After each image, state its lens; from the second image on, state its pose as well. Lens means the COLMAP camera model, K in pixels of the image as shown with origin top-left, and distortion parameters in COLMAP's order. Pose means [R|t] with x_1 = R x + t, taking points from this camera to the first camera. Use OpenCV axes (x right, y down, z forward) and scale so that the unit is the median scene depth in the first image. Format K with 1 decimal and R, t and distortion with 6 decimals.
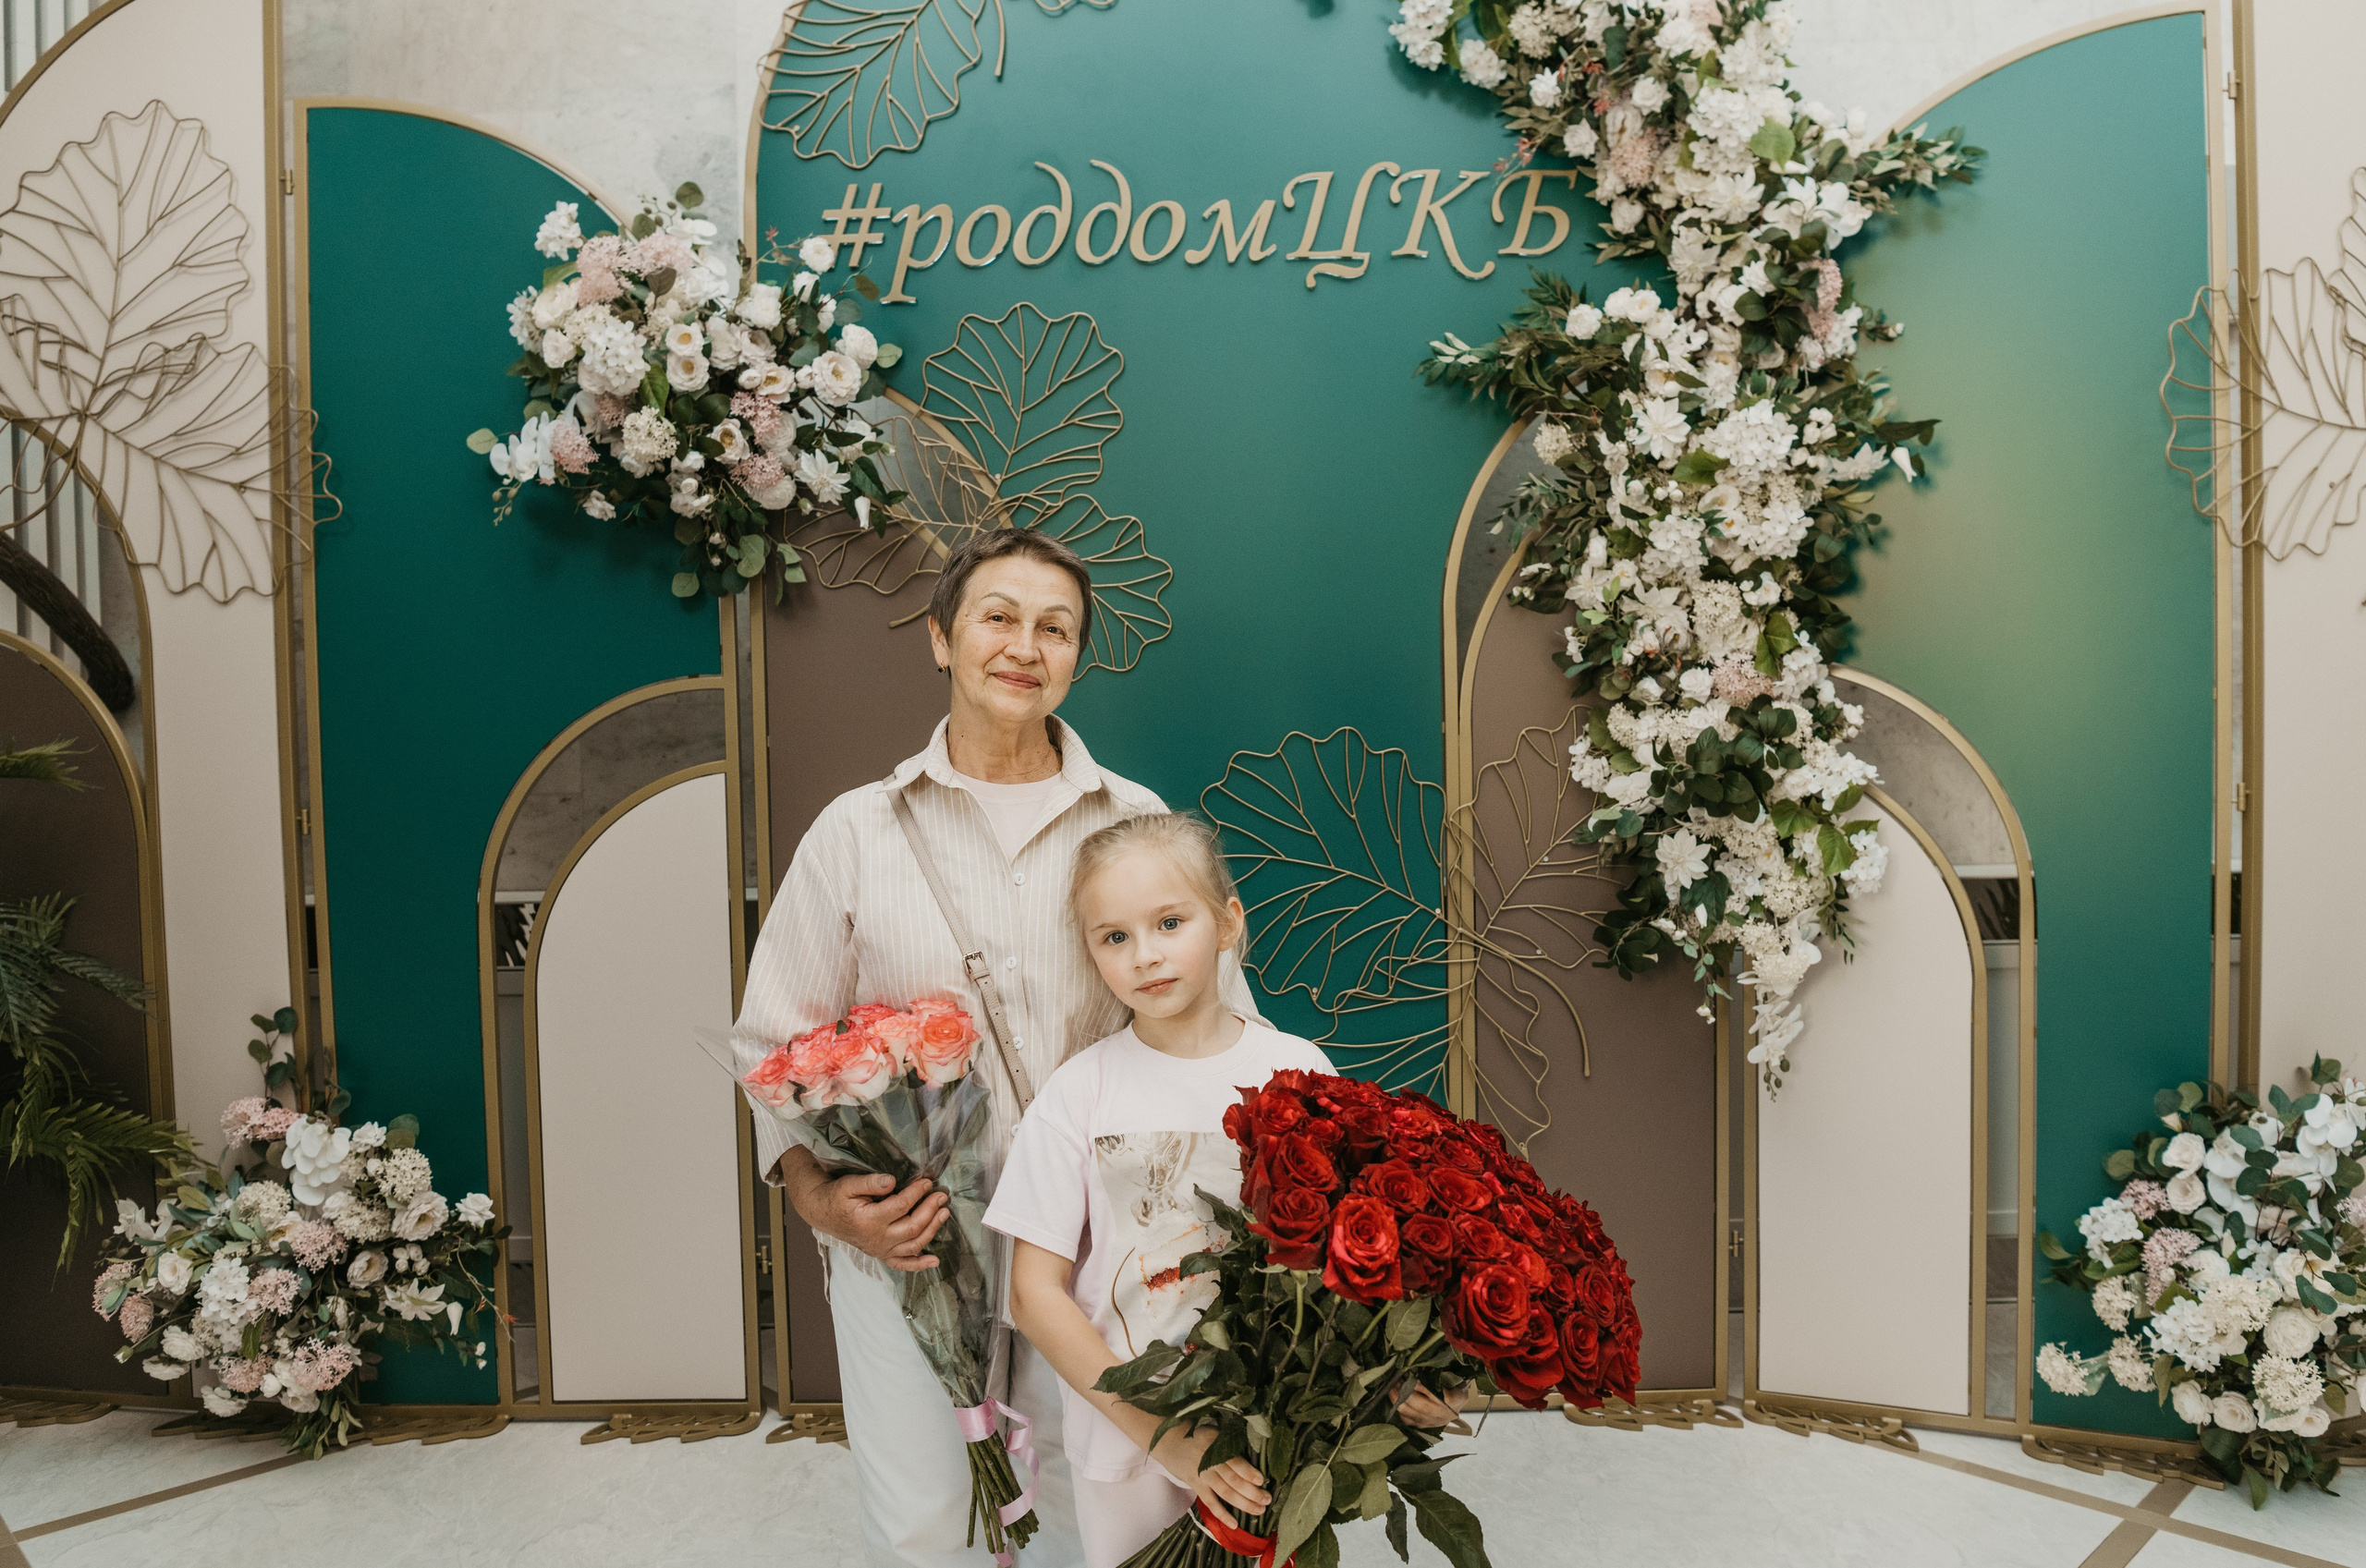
lens RADIAL K [[1777.9, 0, 1197.2], [0, 1777.9, 759.6], [0, 0, 1]] dist [-0.074204, 0.021948]
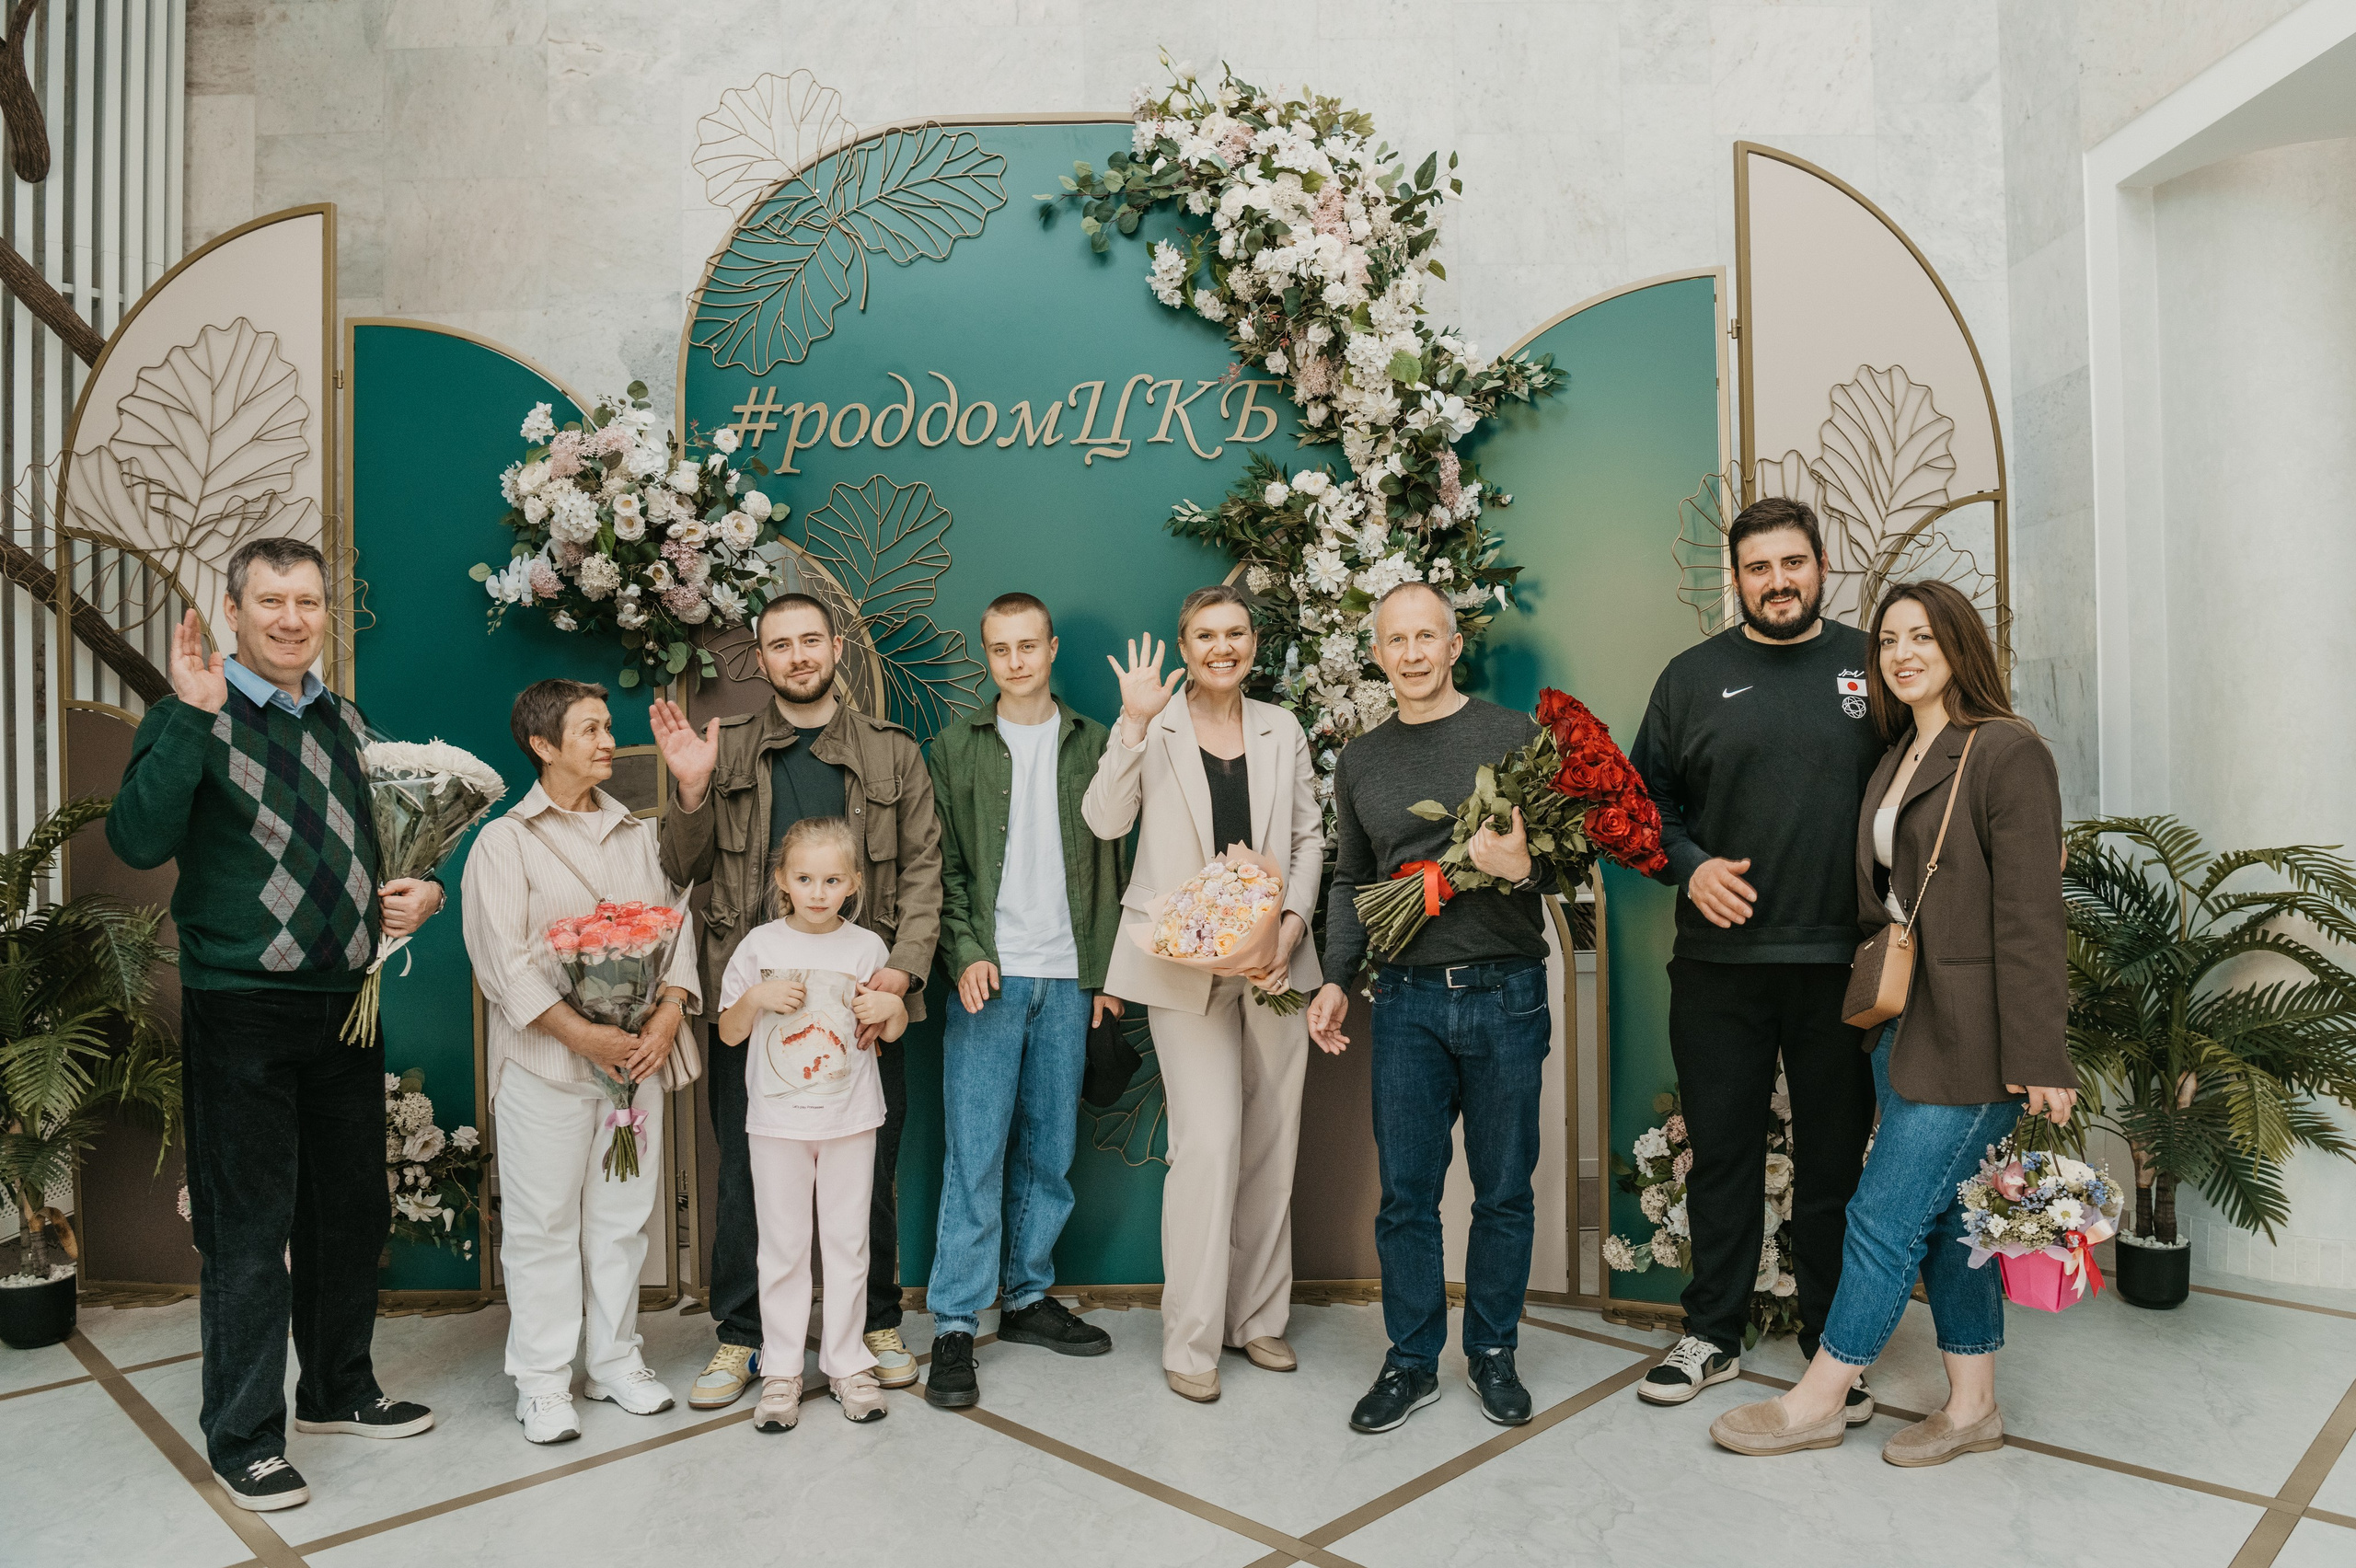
lens RADIAL K [[1702.6, 0, 1229.5], [0, 1702.6, 759.9], [0, 0, 1]] dist [-0.073715, 0.019942]
pose [[0.999612, 0.004525, 0.027492, 0.143187], [-0.003580, 0.999404, -0.034326, 0.007237], [-0.027631, 0.034214, 0.999032, -0.323163]]
